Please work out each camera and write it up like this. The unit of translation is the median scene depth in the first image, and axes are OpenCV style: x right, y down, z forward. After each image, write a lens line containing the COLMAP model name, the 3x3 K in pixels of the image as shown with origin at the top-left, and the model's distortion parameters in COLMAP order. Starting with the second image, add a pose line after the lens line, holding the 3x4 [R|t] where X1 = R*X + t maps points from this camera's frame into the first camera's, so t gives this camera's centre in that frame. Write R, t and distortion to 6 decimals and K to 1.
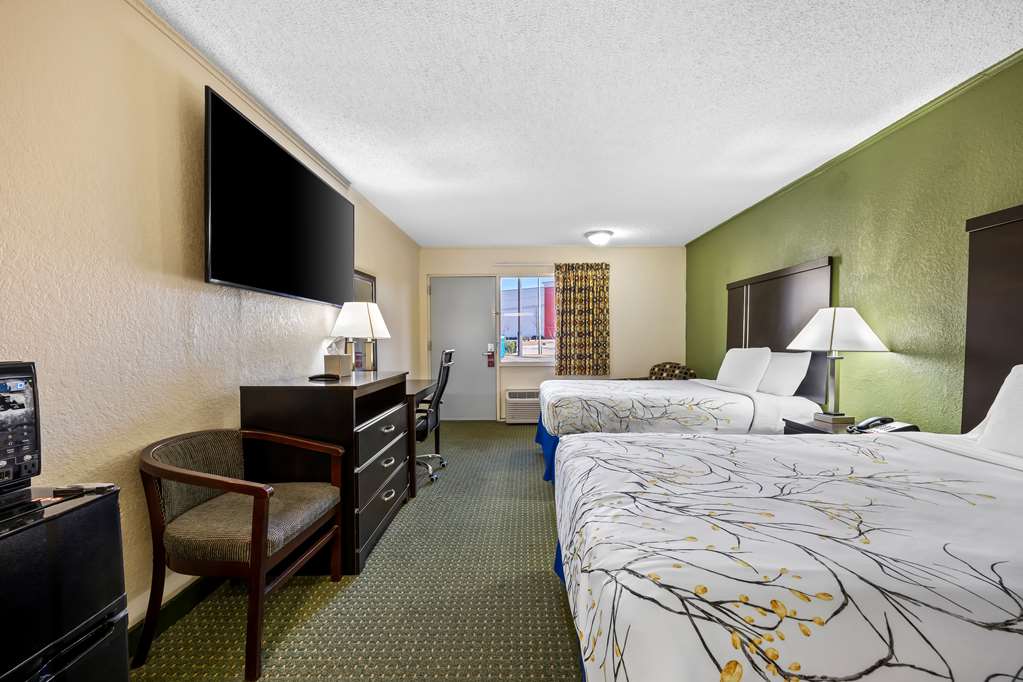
lens RADIAL K [[402.3, 0, 532.0], [0, 402.3, 352.6], [0, 0, 1]] dist [-0.011024, -0.000047]
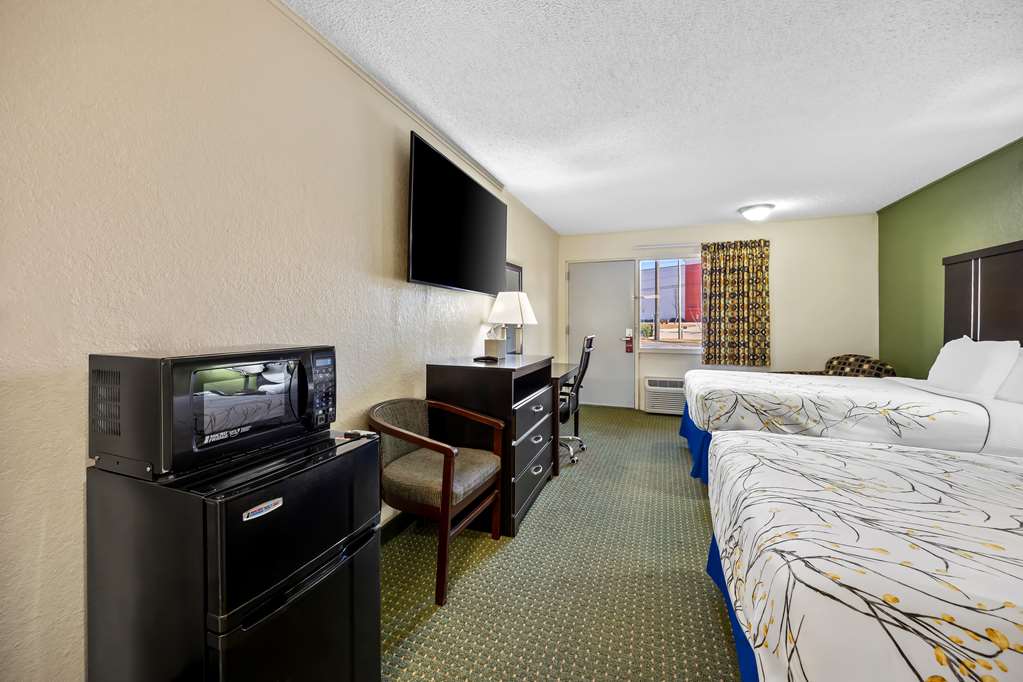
lens RADIAL K [[418.6, 0, 503.9], [0, 418.6, 317.4], [0, 0, 1]] dist [-0.011715, 0.004136]
pose [[0.931741, 0.004068, -0.363102, -0.027076], [-0.017928, 0.999233, -0.034811, -0.014170], [0.362682, 0.038944, 0.931099, -0.087120]]
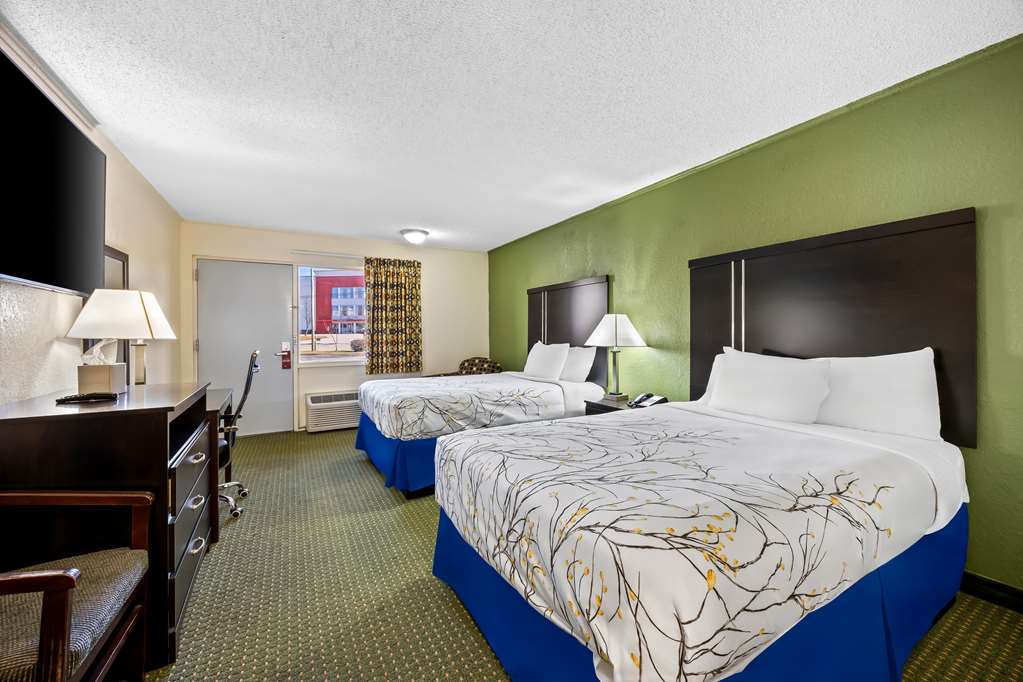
lens RADIAL K [[403.1, 0, 513.7], [0, 403.1, 330.1], [0, 0, 1]] dist [0.000077, 0.000185]
pose [[0.859866, 0.002630, 0.510513, -0.196843], [0.016464, 0.999324, -0.032880, -0.017708], [-0.510255, 0.036677, 0.859241, 0.011643]]
